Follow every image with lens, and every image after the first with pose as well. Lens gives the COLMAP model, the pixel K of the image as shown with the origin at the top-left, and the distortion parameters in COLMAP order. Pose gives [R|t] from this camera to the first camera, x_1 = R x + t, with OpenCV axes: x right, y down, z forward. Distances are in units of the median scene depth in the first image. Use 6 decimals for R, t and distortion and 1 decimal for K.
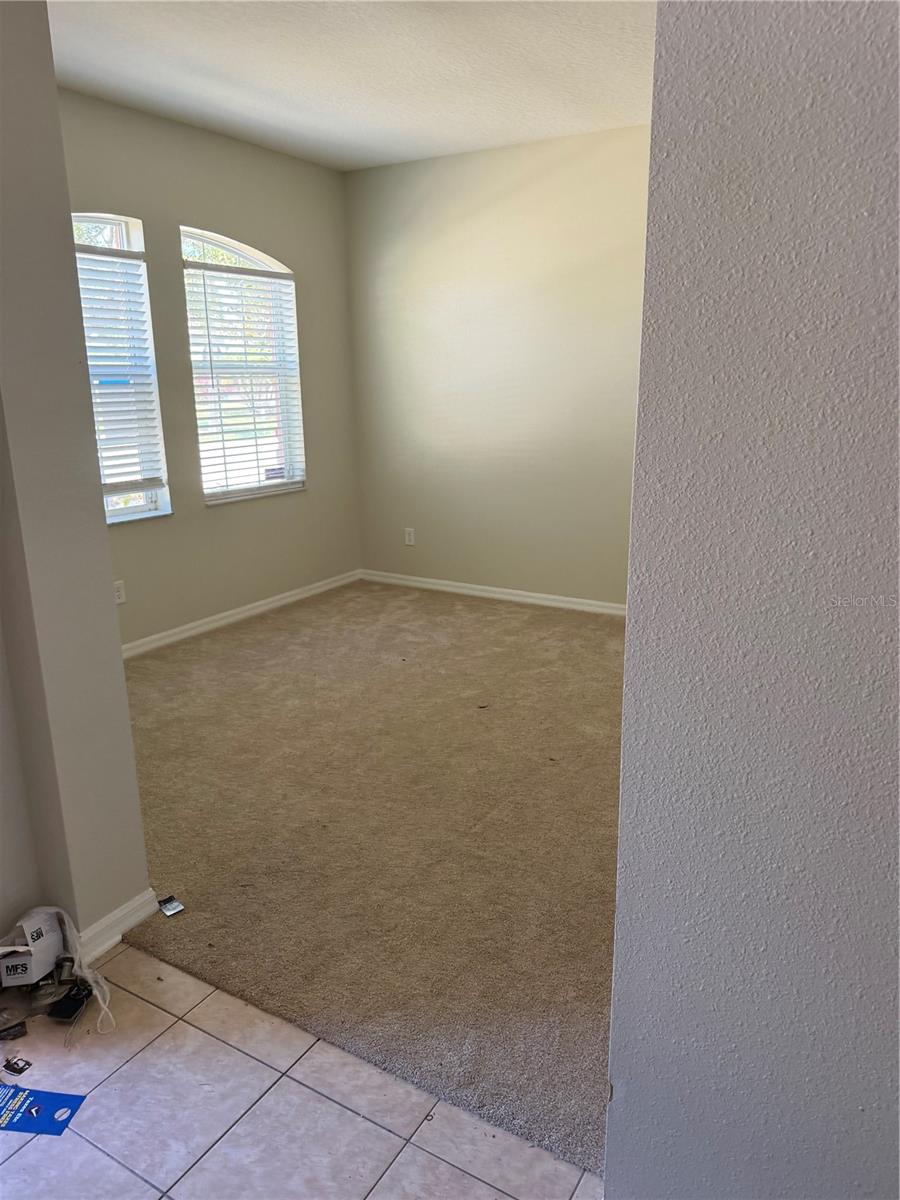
lens RADIAL K [[848.5, 0, 460.5], [0, 848.5, 595.6], [0, 0, 1]] dist [0.076642, -0.095067]
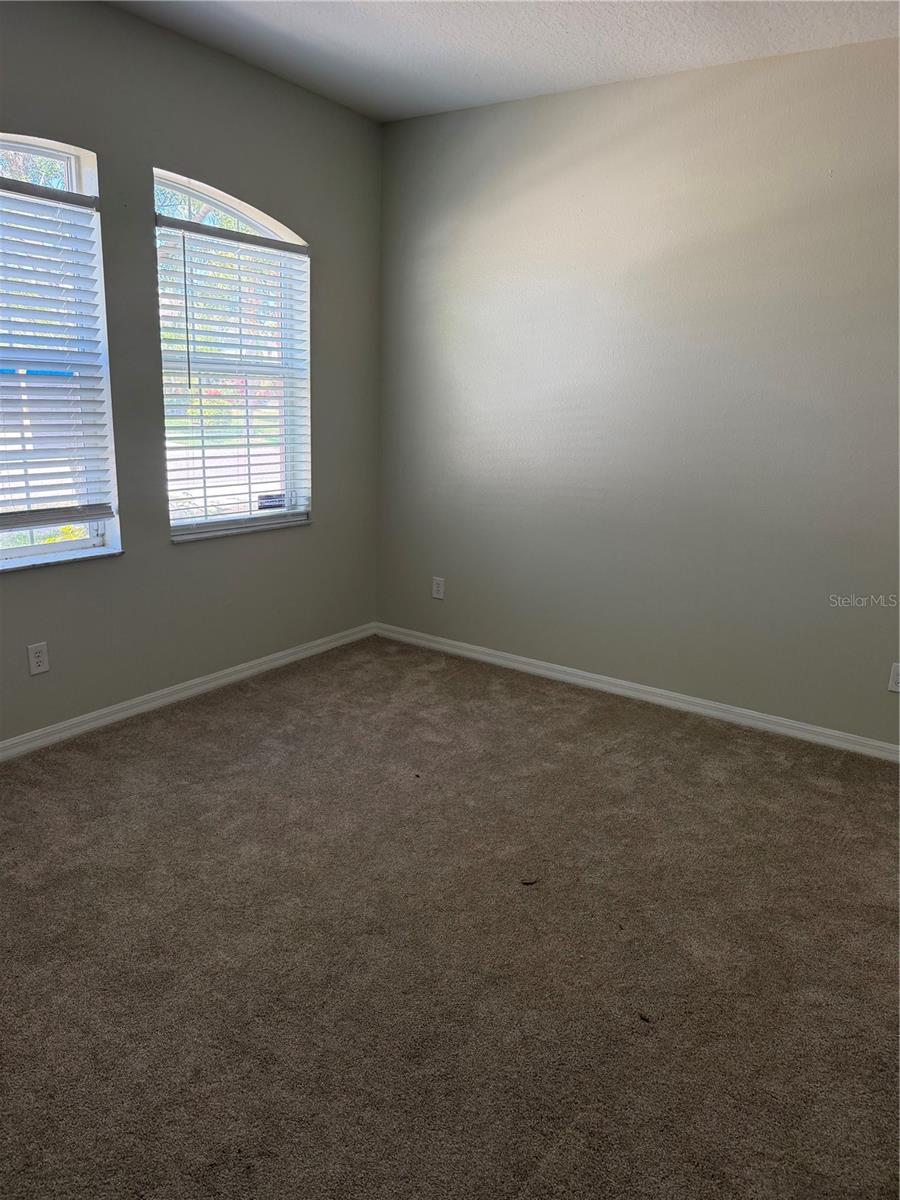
lens RADIAL K [[848.5, 0, 444.2], [0, 848.5, 601.5], [0, 0, 1]] dist [0.076642, -0.095067]
pose [[0.996710, 0.061064, -0.053303, -0.014522], [-0.061600, 0.998065, -0.008474, -0.064602], [0.052682, 0.011729, 0.998542, 0.269571]]
